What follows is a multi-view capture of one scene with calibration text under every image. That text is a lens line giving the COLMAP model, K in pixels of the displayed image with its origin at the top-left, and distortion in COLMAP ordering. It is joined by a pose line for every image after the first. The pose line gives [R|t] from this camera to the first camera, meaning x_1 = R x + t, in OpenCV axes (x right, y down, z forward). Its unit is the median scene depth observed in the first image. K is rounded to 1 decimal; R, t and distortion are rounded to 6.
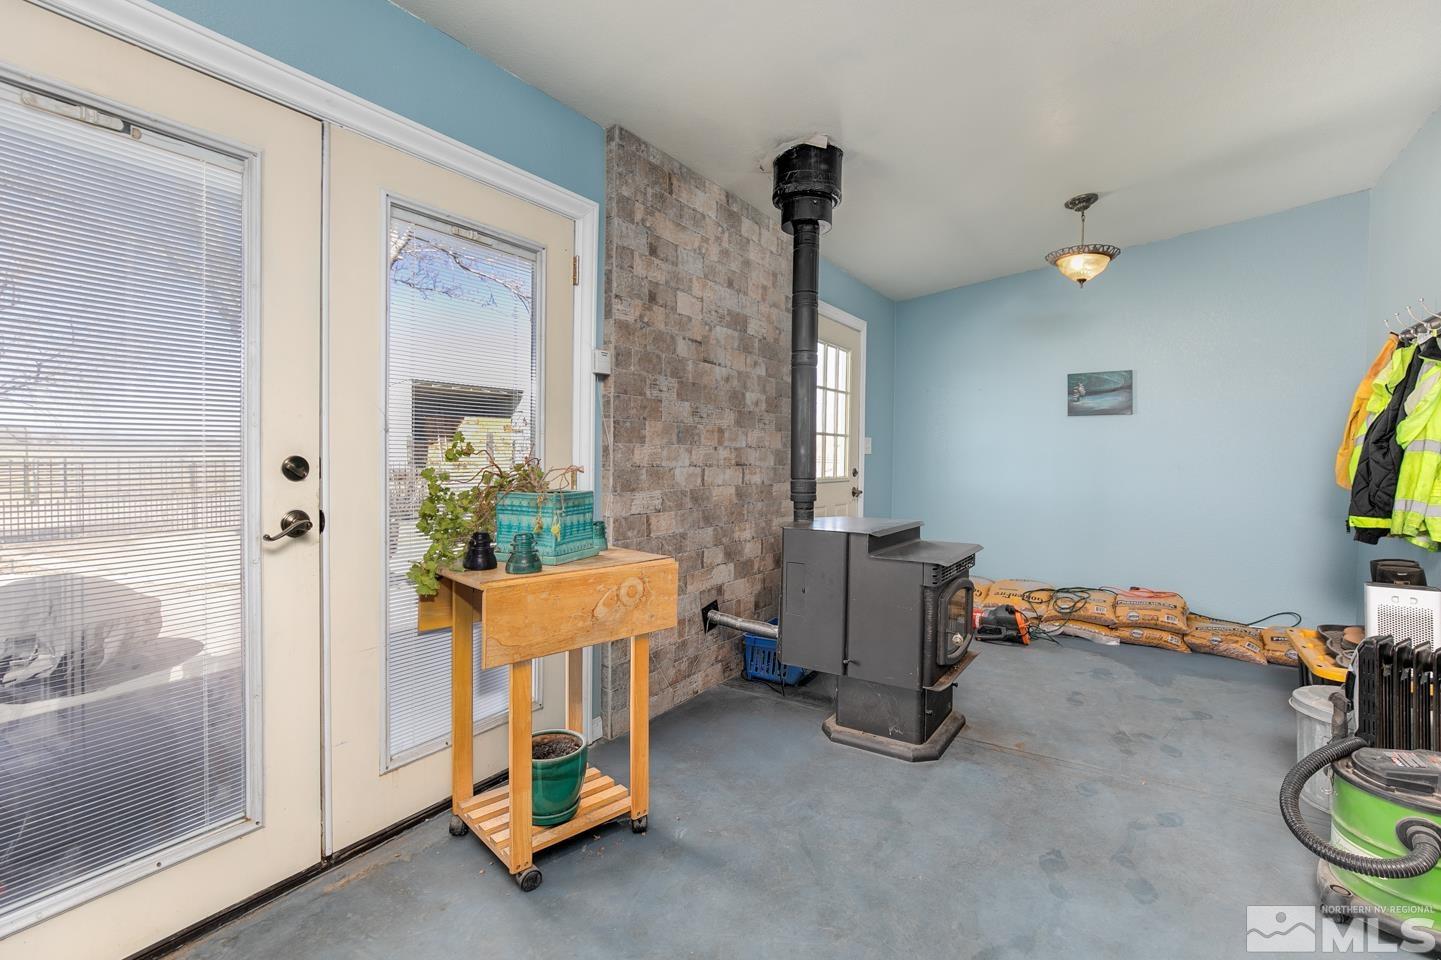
lens RADIAL K [[695.5, 0, 737.2], [0, 695.5, 464.8], [0, 0, 1]] dist [-0.000372, 0.000109]
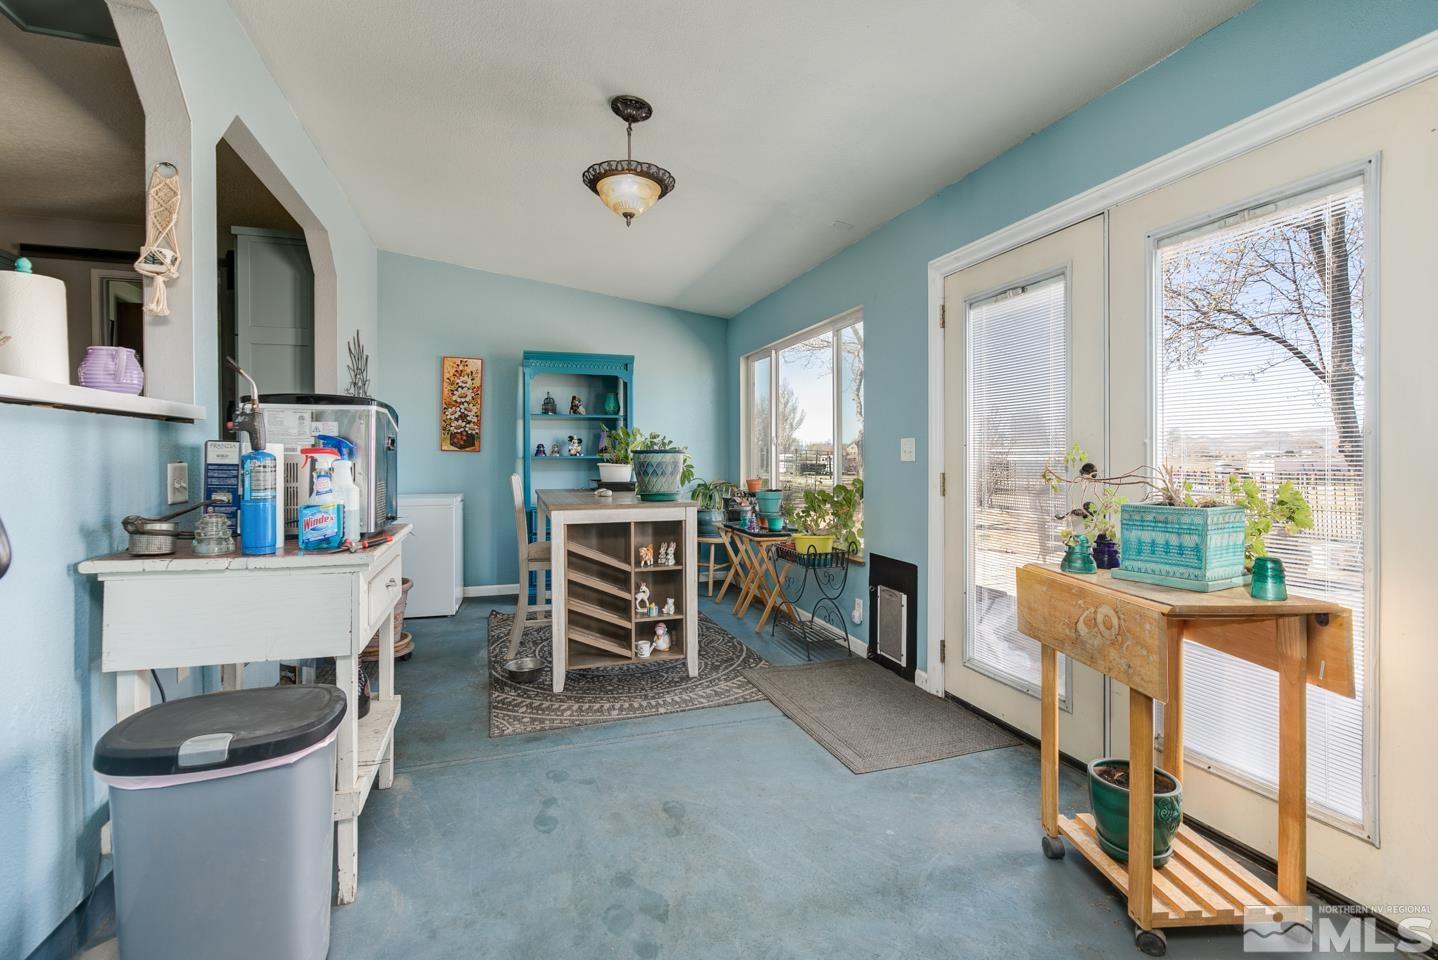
lens RADIAL K [[677.3, 0, 756.4], [0, 677.3, 459.4], [0, 0, 1]] dist [-0.014414, 0.000070]
pose [[-0.637229, -0.002272, -0.770671, 0.773572], [-0.021932, 0.999644, 0.015188, -0.019936], [0.770362, 0.026581, -0.637052, 1.221551]]
